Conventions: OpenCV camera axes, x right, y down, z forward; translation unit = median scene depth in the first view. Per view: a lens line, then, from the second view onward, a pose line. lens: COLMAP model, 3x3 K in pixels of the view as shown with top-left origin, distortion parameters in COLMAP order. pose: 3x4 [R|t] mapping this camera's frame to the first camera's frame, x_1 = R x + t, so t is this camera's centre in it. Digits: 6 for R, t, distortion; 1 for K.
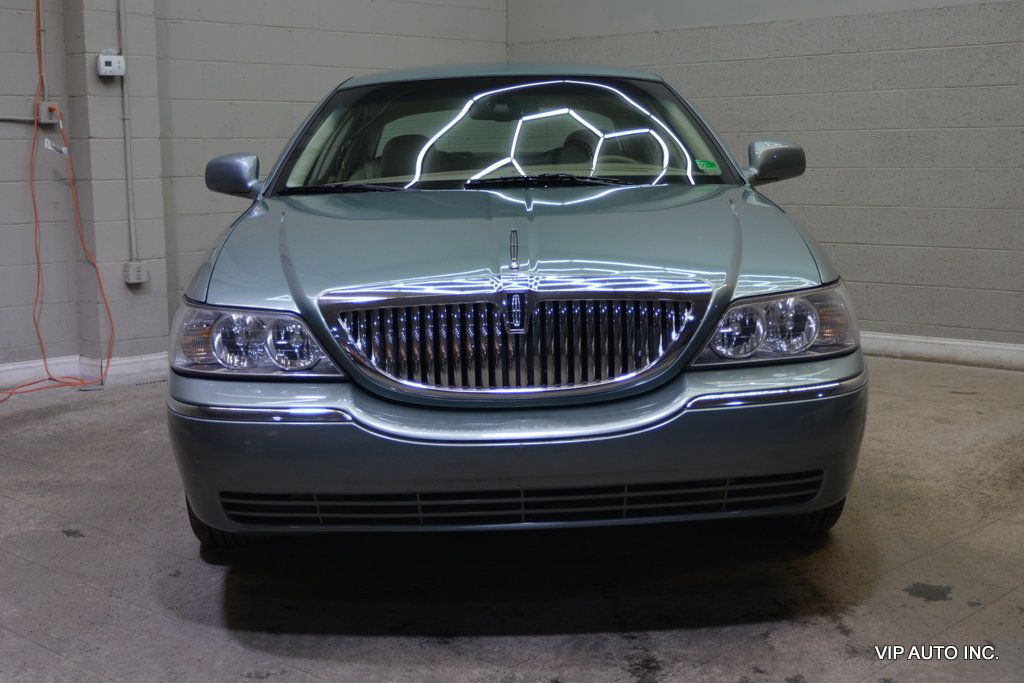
lens RADIAL K [[1404.7, 0, 512.0], [0, 1404.7, 341.5], [0, 0, 1]] dist [0.006062, 0.002955]
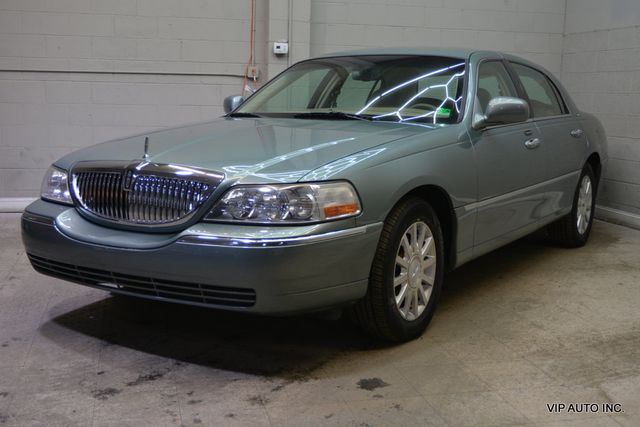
lens RADIAL K [[807.6, 0, 320.0], [0, 807.6, 213.5], [0, 0, 1]] dist [-0.011720, -0.020697]
pose [[0.821539, 0.114831, -0.558469, 0.397392], [-0.109574, 0.993048, 0.042998, -0.024096], [0.559524, 0.025869, 0.828410, 0.115215]]
